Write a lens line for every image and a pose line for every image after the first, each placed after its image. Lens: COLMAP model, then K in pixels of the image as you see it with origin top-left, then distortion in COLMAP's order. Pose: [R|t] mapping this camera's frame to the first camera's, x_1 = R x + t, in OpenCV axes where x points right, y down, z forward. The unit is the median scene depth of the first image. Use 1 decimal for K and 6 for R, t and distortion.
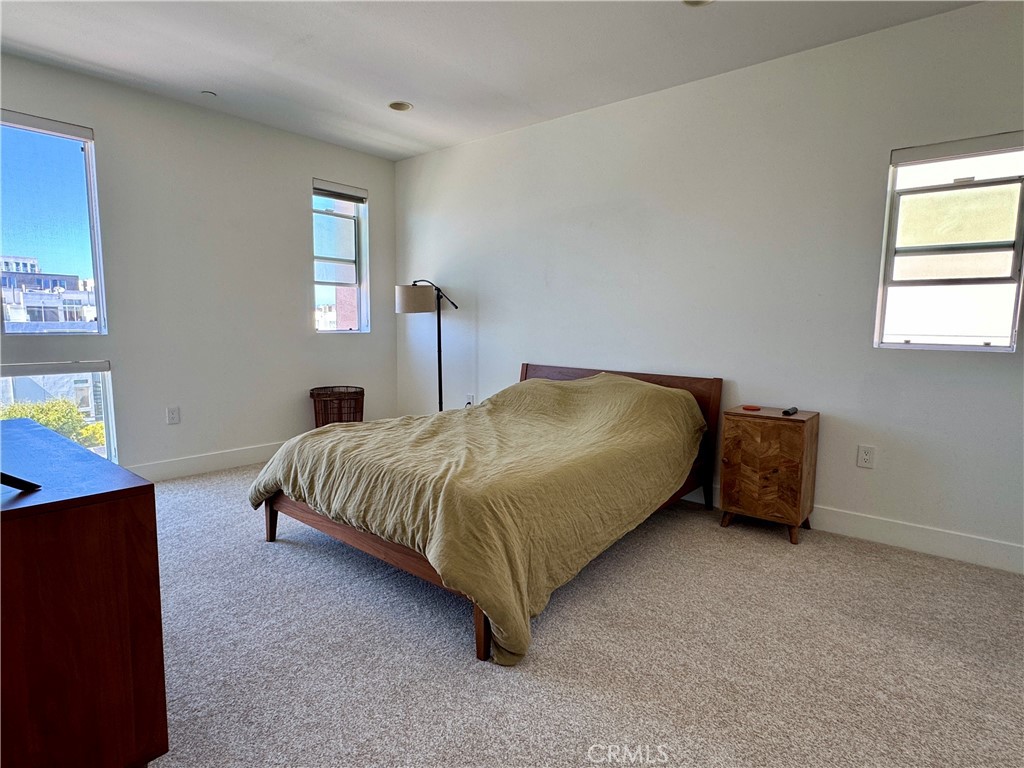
lens RADIAL K [[557.5, 0, 510.4], [0, 557.5, 381.6], [0, 0, 1]] dist [-0.001502, -0.000180]
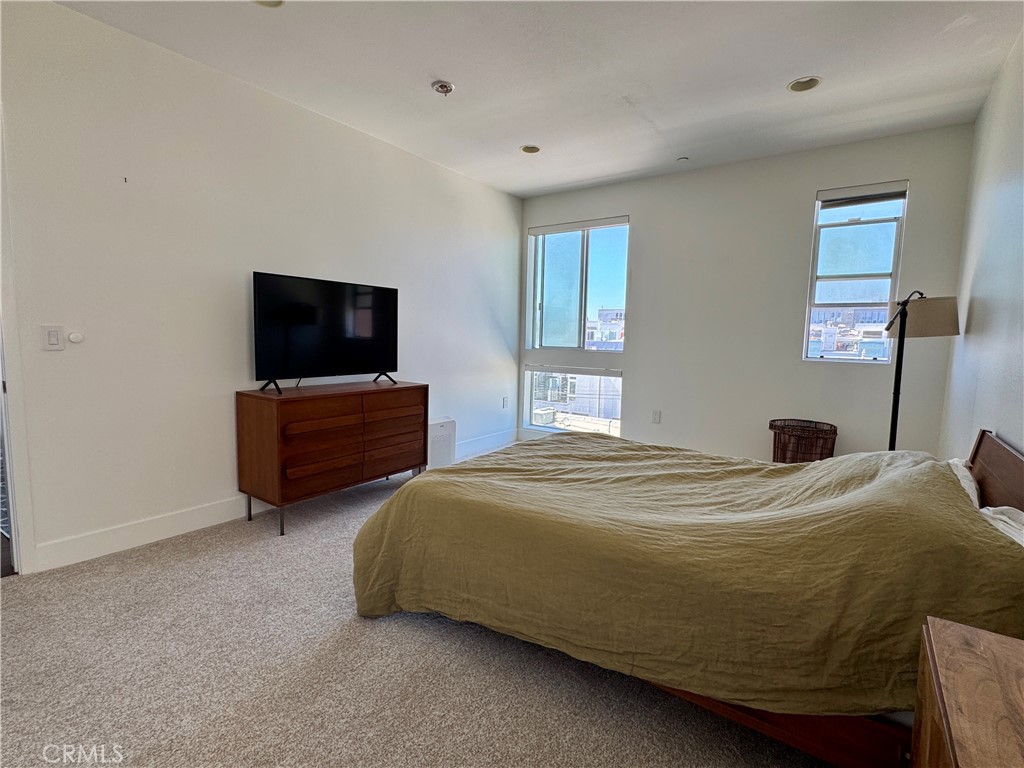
lens RADIAL K [[486.6, 0, 511.6], [0, 486.6, 385.4], [0, 0, 1]] dist [-0.002629, -0.000191]
pose [[0.102753, 0.088422, -0.990769, 0.399336], [-0.123576, 0.989460, 0.075489, -0.045745], [0.987001, 0.114678, 0.112597, 0.432283]]
